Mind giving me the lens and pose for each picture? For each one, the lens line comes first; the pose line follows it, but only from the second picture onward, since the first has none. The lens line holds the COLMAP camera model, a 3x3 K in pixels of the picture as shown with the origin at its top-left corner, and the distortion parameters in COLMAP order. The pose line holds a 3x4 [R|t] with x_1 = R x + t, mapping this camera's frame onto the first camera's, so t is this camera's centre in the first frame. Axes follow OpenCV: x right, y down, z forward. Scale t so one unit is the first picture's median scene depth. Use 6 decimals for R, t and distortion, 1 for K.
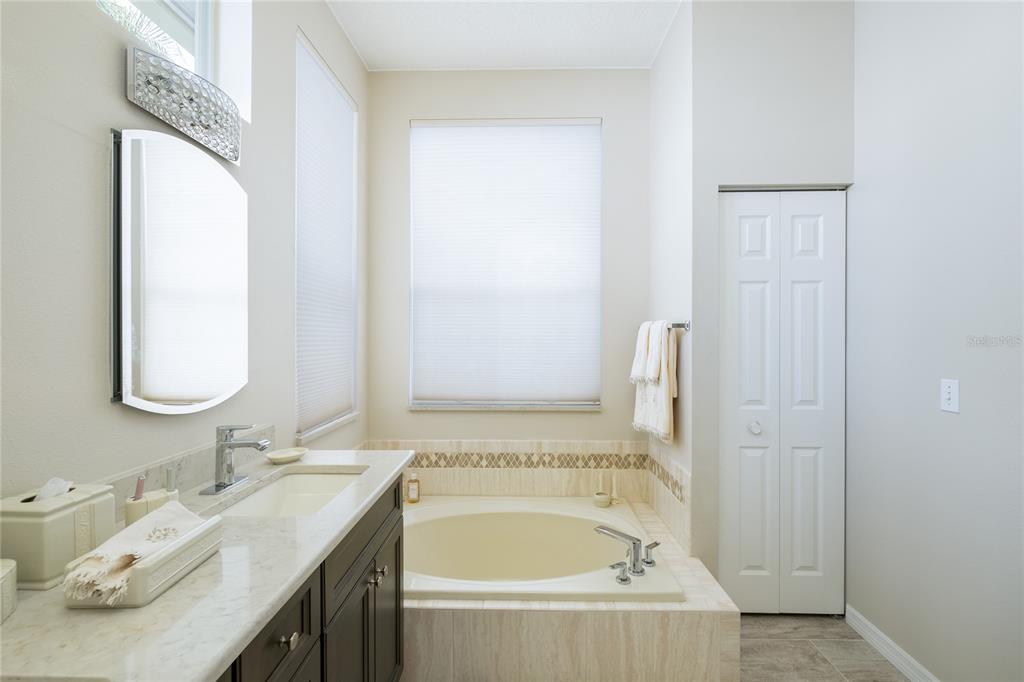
lens RADIAL K [[448.1, 0, 516.3], [0, 448.1, 340.1], [0, 0, 1]] dist [0.004011, -0.005181]
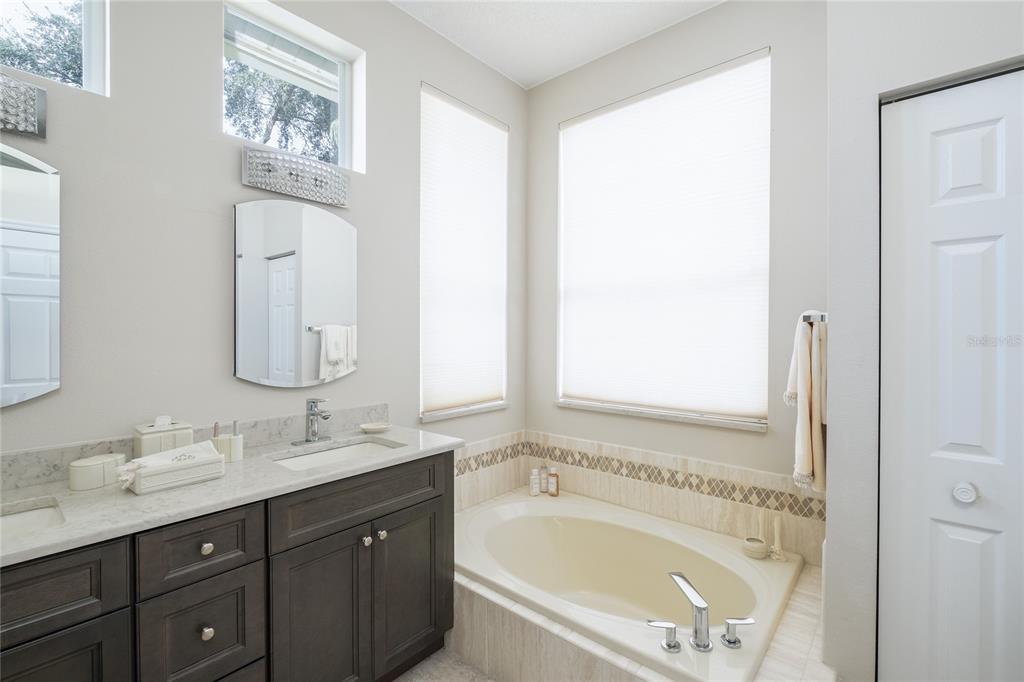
lens RADIAL K [[448.1, 0, 516.2], [0, 448.1, 334.9], [0, 0, 1]] dist [0.004011, -0.005181]
pose [[0.778427, 0.001109, -0.627734, 0.334002], [-0.003458, 0.999991, -0.002522, -0.003325], [0.627725, 0.004134, 0.778424, 0.141813]]
